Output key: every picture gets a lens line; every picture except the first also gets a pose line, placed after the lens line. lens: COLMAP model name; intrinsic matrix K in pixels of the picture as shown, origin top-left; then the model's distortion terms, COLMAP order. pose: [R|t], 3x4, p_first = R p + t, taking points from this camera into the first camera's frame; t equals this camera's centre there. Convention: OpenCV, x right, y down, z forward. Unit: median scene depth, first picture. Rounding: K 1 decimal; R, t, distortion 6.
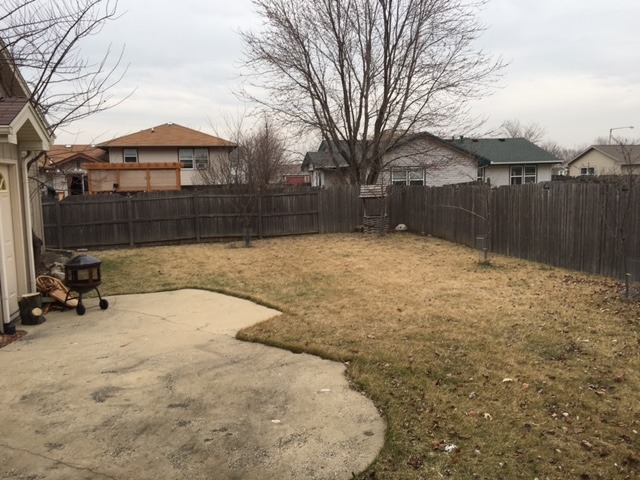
lens RADIAL K [[554.9, 0, 323.8], [0, 554.9, 240.0], [0, 0, 1]] dist [0.048306, -0.037159]
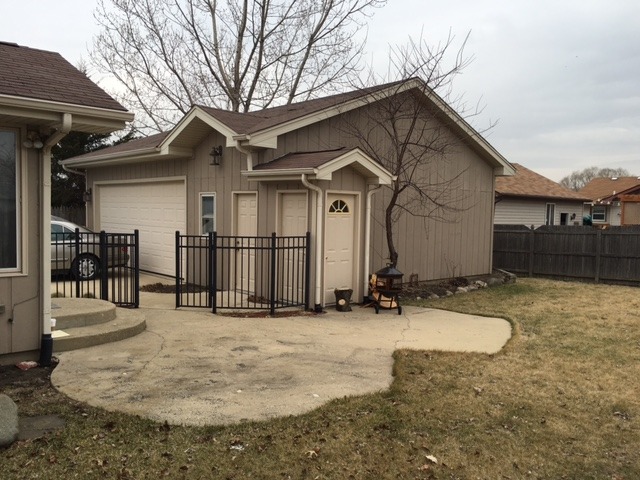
lens RADIAL K [[554.9, 0, 324.3], [0, 554.9, 240.5], [0, 0, 1]] dist [0.048306, -0.037159]
pose [[0.484813, 0.081885, -0.870776, 0.954972], [-0.130500, 0.991235, 0.020555, -0.063830], [0.864827, 0.103671, 0.491250, 0.431532]]
